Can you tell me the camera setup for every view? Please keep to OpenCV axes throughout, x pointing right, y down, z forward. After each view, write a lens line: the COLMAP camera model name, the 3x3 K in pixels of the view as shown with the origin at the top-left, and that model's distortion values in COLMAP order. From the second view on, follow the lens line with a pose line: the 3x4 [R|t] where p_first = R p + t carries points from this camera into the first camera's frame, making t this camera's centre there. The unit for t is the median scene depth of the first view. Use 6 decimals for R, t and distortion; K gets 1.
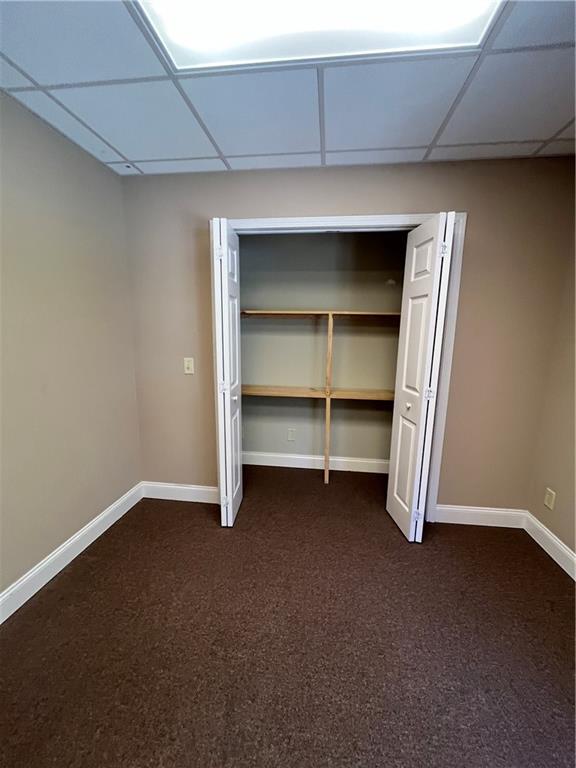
lens RADIAL K [[305.8, 0, 291.6], [0, 305.8, 385.4], [0, 0, 1]] dist [-0.003755, -0.000123]
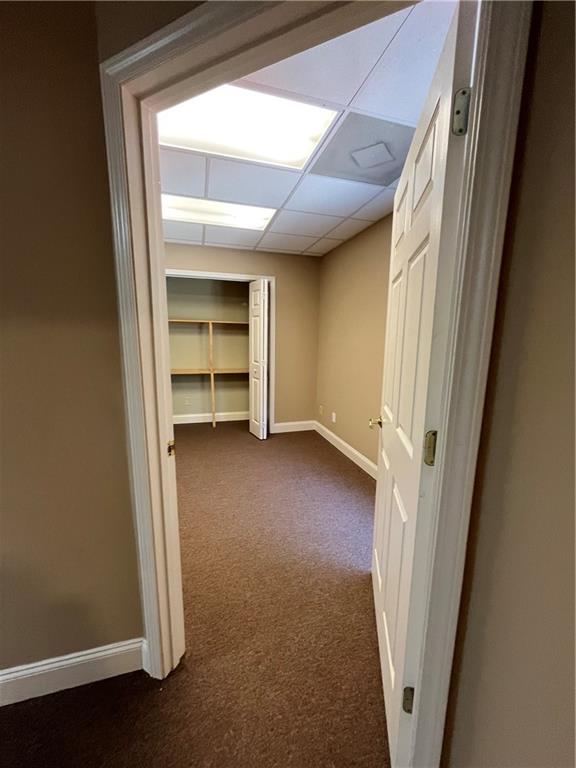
lens RADIAL K [[305.8, 0, 291.6], [0, 305.8, 385.4], [0, 0, 1]] dist [-0.003755, -0.000123]
pose [[0.917419, -0.063238, 0.392866, -0.138054], [0.065906, 0.997803, 0.006707, 0.122666], [-0.392427, 0.019740, 0.919571, -0.676010]]
